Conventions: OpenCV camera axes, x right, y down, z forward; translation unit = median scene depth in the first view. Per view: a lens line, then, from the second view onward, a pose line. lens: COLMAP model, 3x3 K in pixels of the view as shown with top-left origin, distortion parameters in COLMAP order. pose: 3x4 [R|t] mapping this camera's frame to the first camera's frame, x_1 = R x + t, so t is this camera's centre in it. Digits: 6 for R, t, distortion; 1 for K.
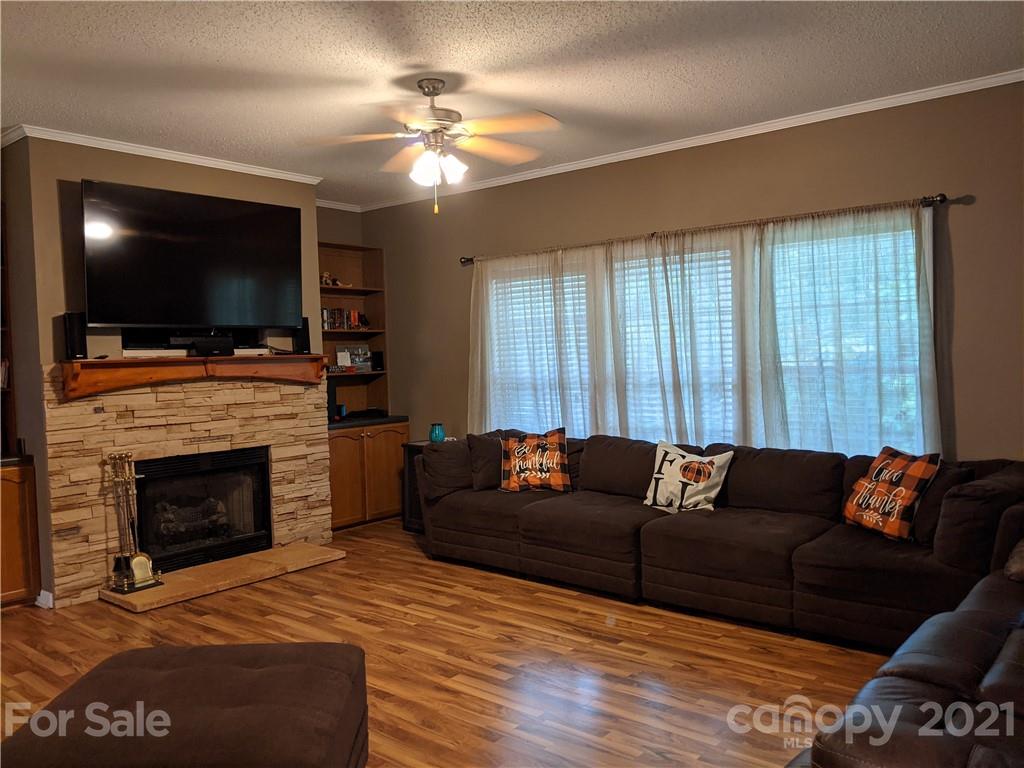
lens RADIAL K [[830.2, 0, 516.2], [0, 830.2, 389.6], [0, 0, 1]] dist [0.121136, -0.234731]
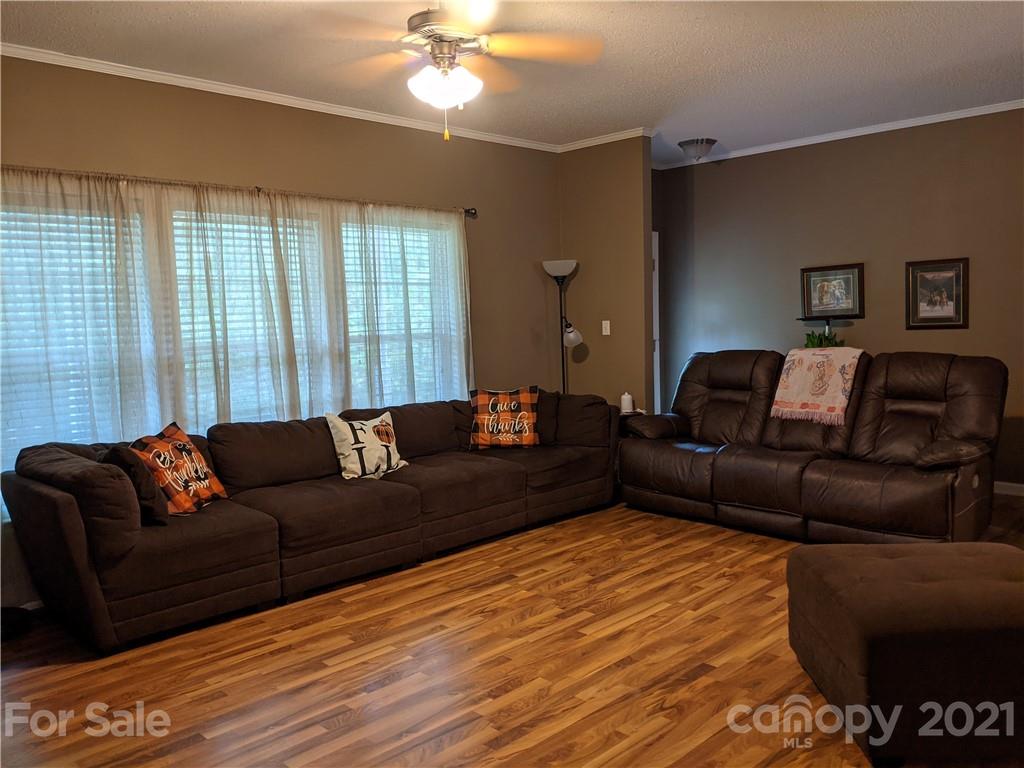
lens RADIAL K [[830.2, 0, 516.2], [0, 830.2, 389.6], [0, 0, 1]] dist [0.121136, -0.234731]
pose [[0.074890, -0.070371, 0.994706, -0.875288], [0.070812, 0.995364, 0.065086, -0.014398], [-0.994674, 0.065562, 0.079526, 0.816607]]
